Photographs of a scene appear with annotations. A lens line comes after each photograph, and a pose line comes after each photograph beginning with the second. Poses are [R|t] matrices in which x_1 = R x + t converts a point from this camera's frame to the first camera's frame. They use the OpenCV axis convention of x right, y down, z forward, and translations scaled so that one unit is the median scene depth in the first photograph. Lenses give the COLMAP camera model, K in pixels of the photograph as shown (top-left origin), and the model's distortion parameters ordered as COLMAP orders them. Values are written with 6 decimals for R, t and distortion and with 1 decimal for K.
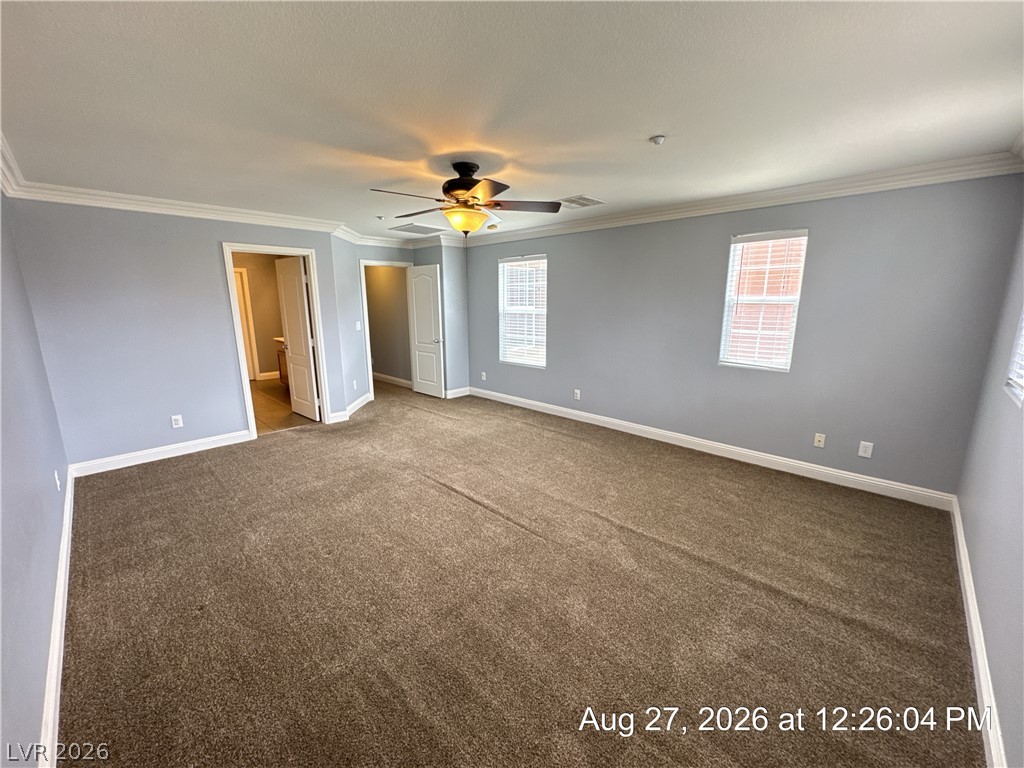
lens RADIAL K [[410.4, 0, 513.4], [0, 410.4, 382.9], [0, 0, 1]] dist [-0.001875, -0.000418]
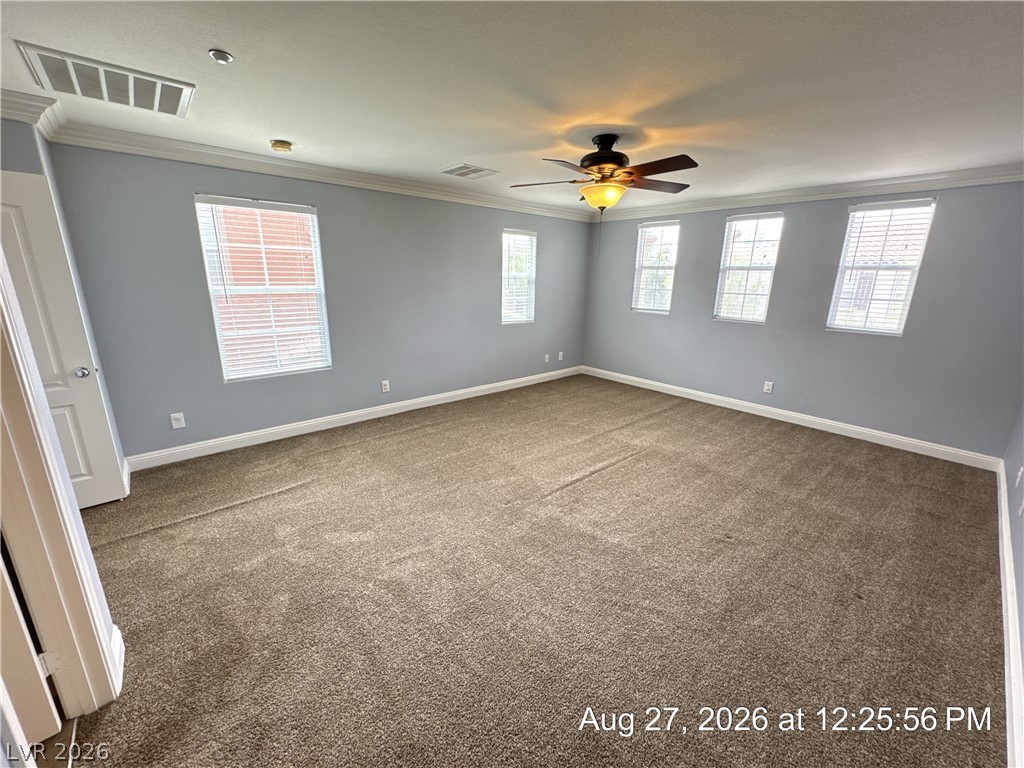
lens RADIAL K [[410.4, 0, 513.4], [0, 410.4, 382.9], [0, 0, 1]] dist [-0.001875, -0.000418]
pose [[0.077479, -0.252237, 0.964559, -0.943467], [0.181818, 0.954818, 0.235085, -0.190312], [-0.980275, 0.157160, 0.119839, 0.925009]]
